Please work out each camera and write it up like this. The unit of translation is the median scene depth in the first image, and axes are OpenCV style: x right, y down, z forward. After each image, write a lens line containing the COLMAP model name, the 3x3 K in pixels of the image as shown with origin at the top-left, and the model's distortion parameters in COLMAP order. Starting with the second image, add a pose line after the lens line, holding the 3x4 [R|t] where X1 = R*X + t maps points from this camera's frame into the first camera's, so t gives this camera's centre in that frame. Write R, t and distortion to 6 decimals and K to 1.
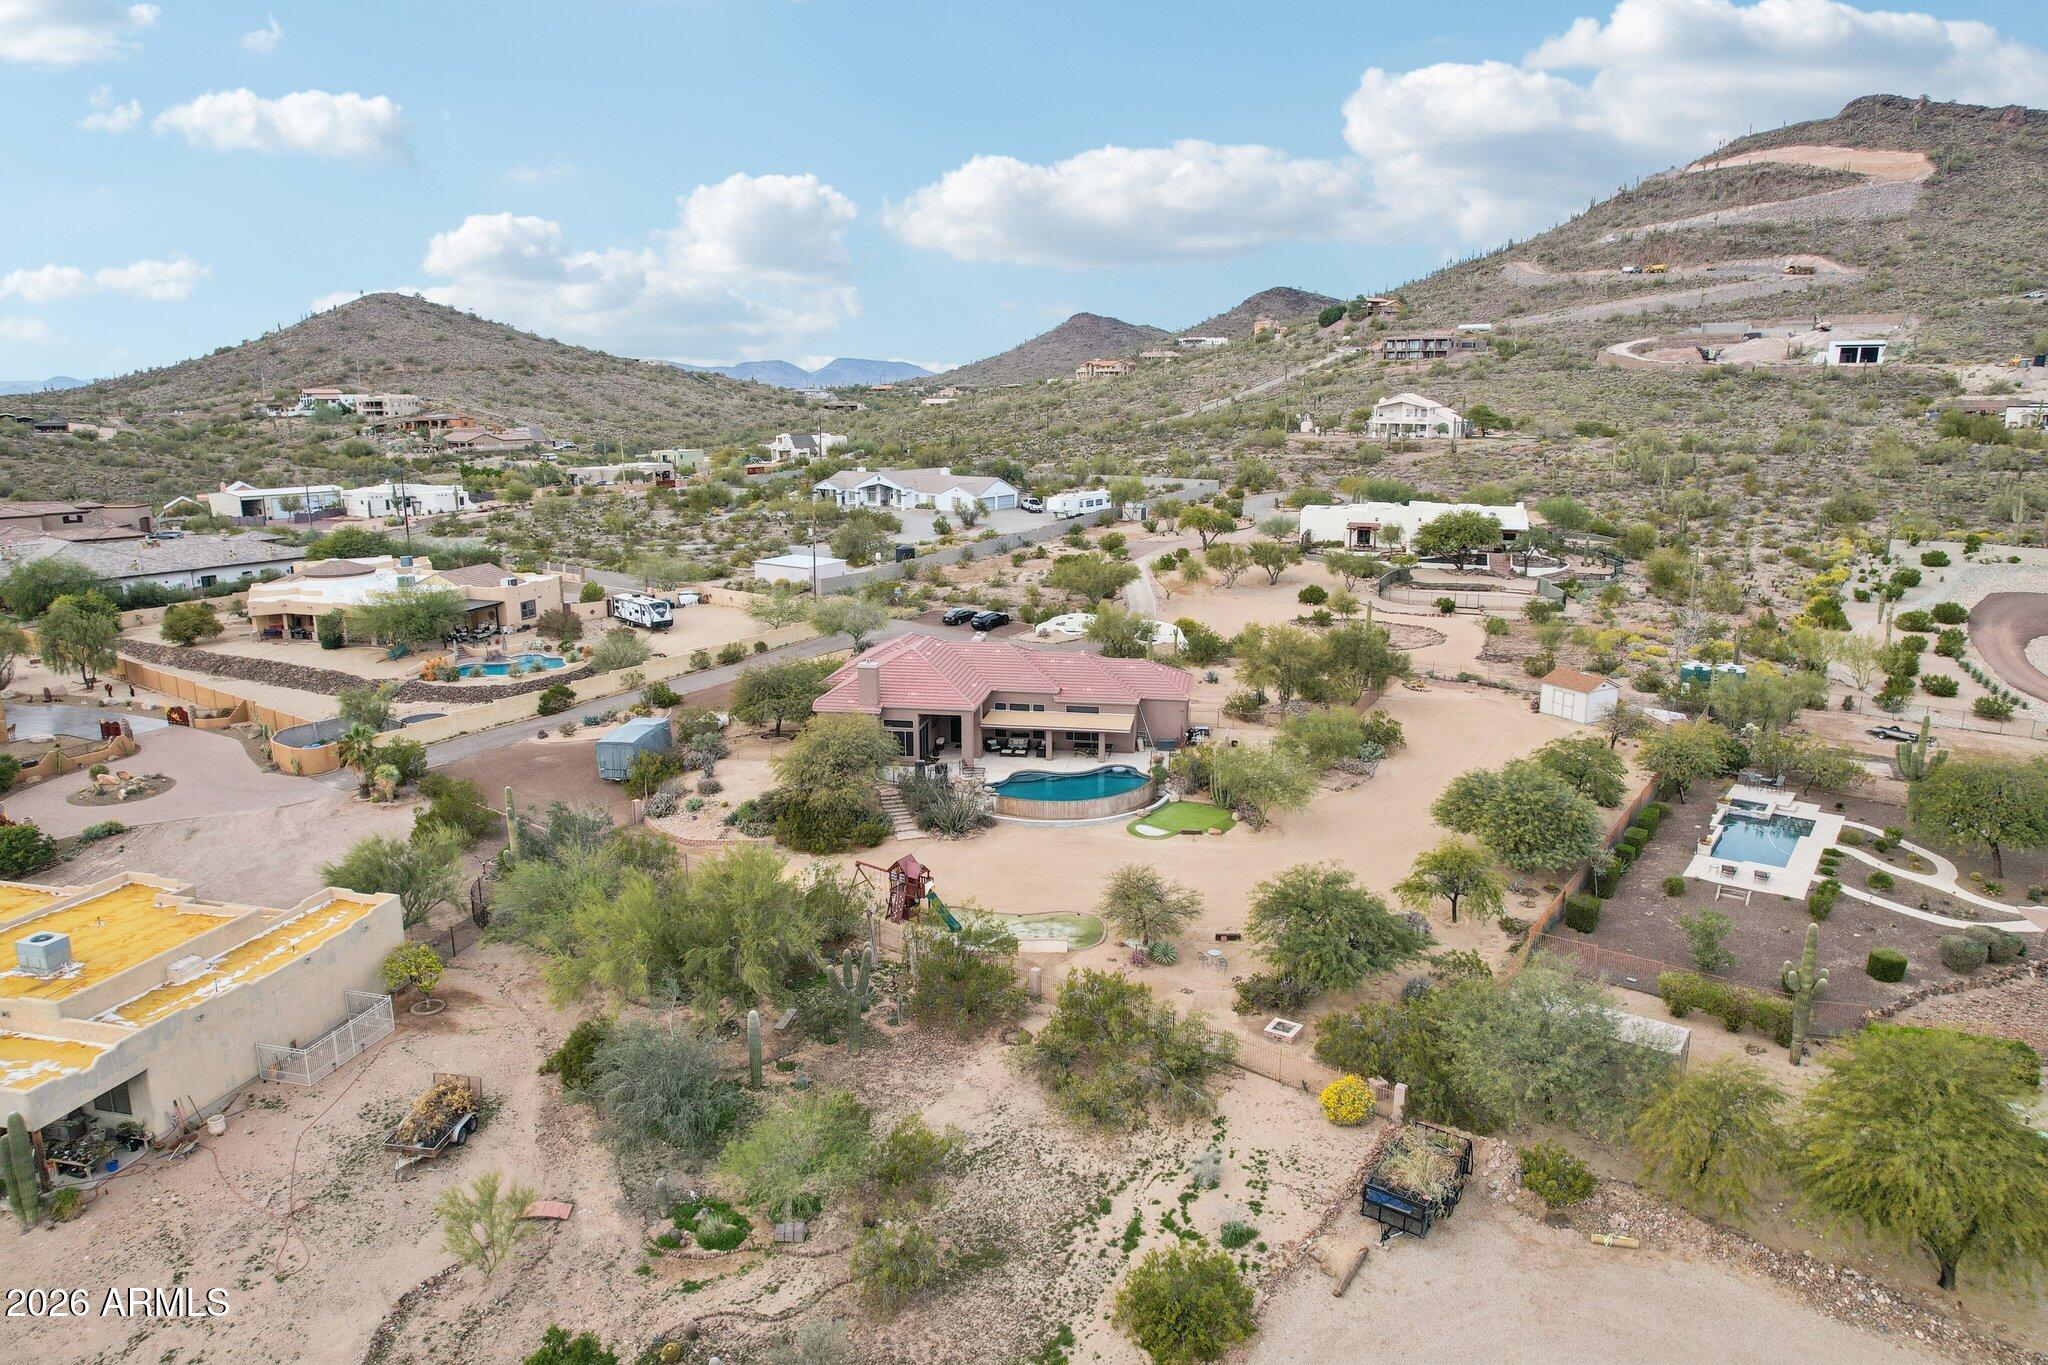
lens RADIAL K [[1288.0, 0, 1024.0], [0, 1288.0, 682.5], [0, 0, 1]] dist [-0.054072, 0.000282]
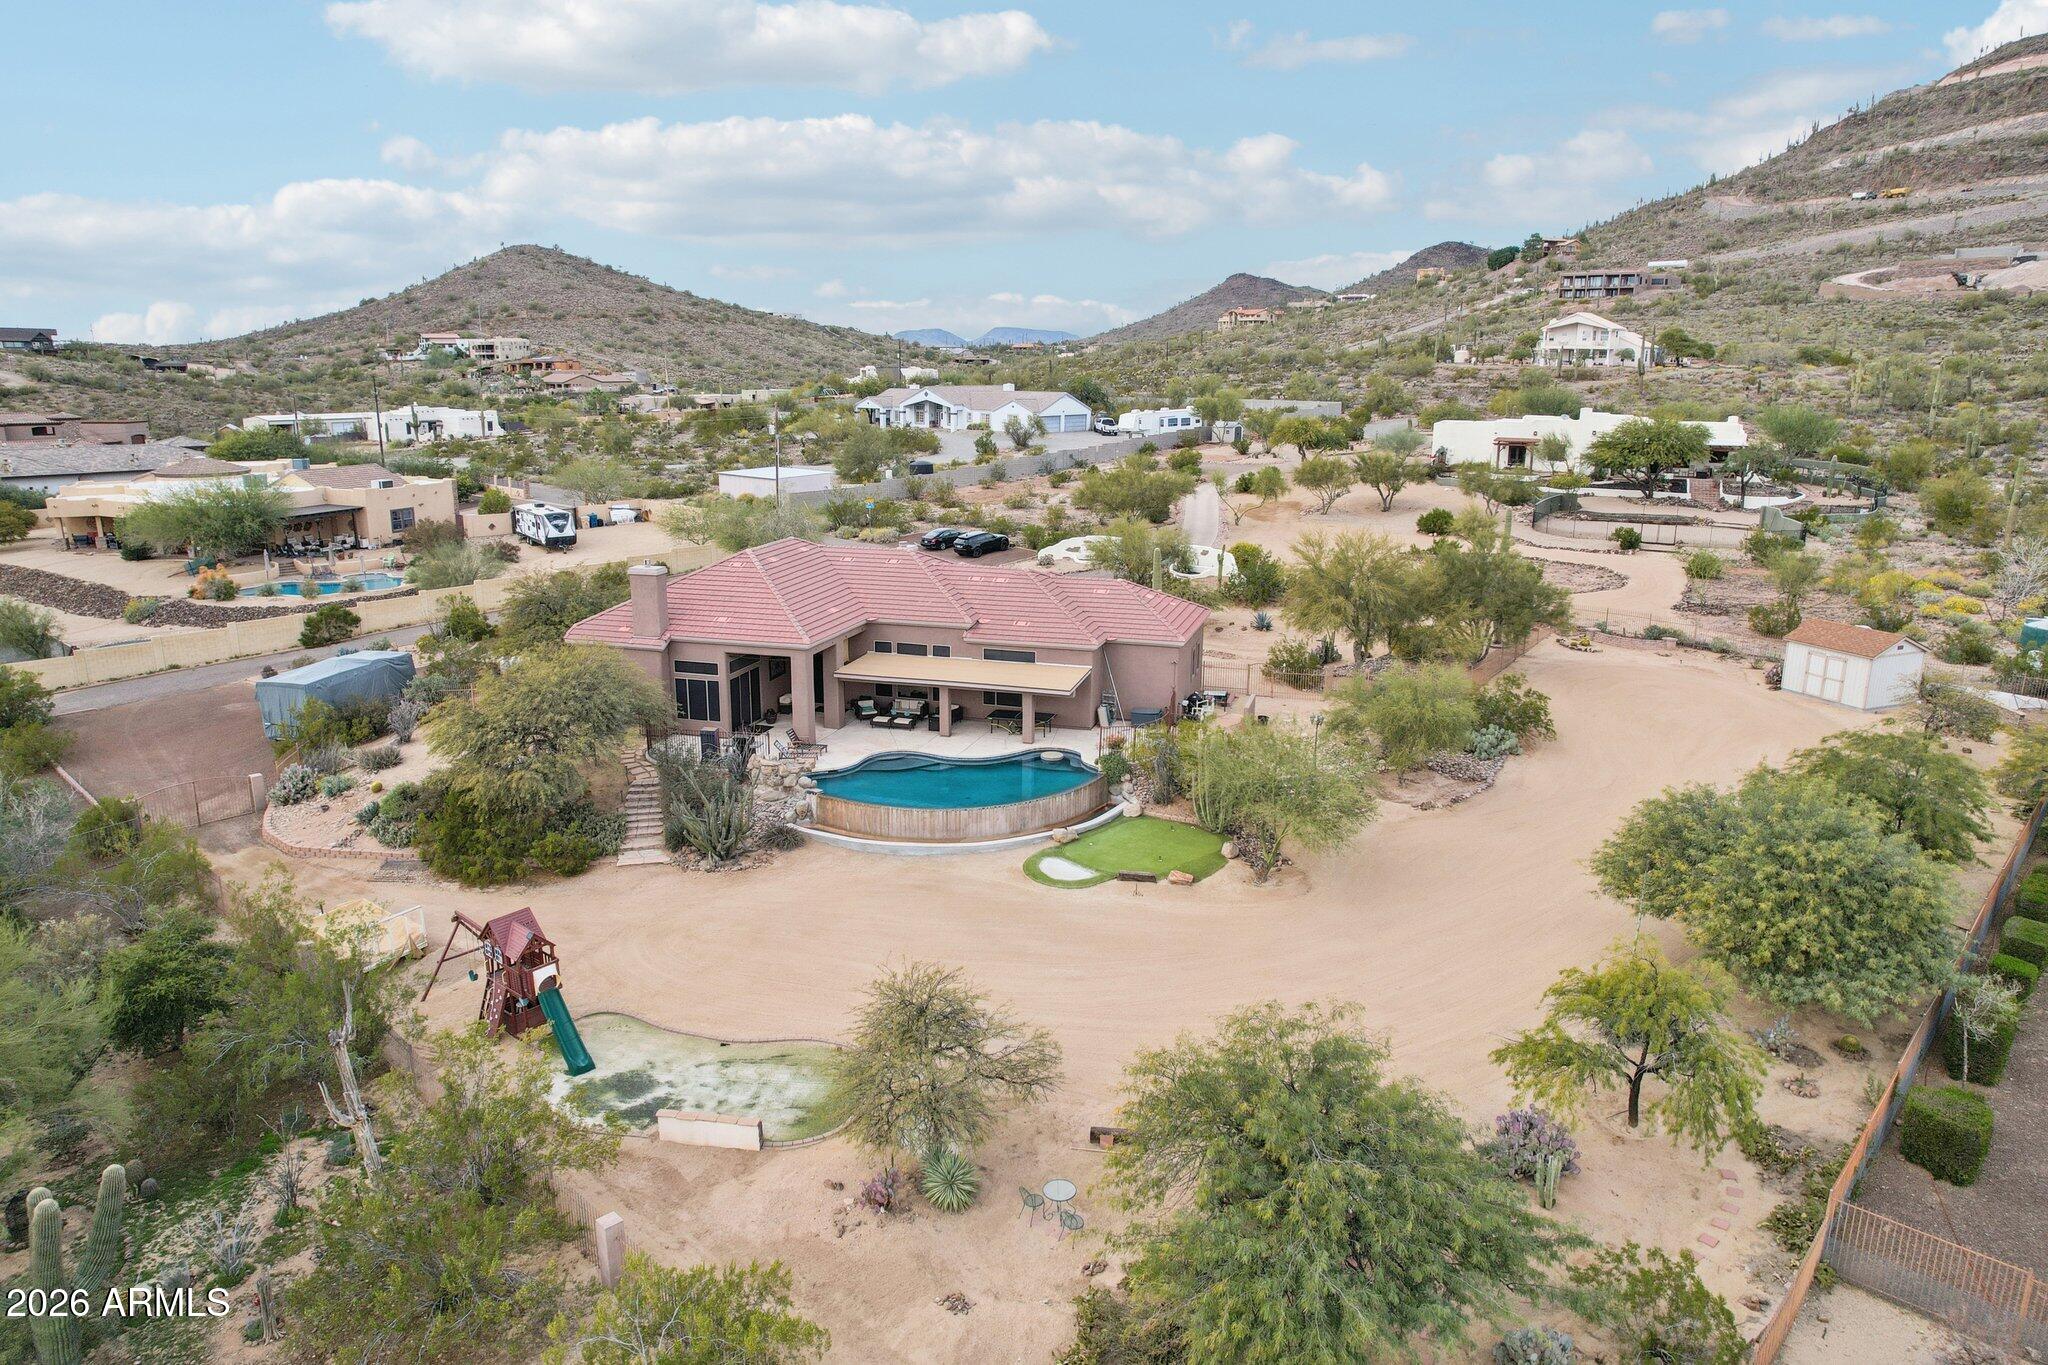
lens RADIAL K [[1288.3, 0, 1024.0], [0, 1288.3, 682.5], [0, 0, 1]] dist [-0.069333, 0.051645]
pose [[0.992567, 0.032603, -0.117255, 0.076778], [-0.030122, 0.999284, 0.022874, 0.011937], [0.117917, -0.019172, 0.992838, 0.240830]]
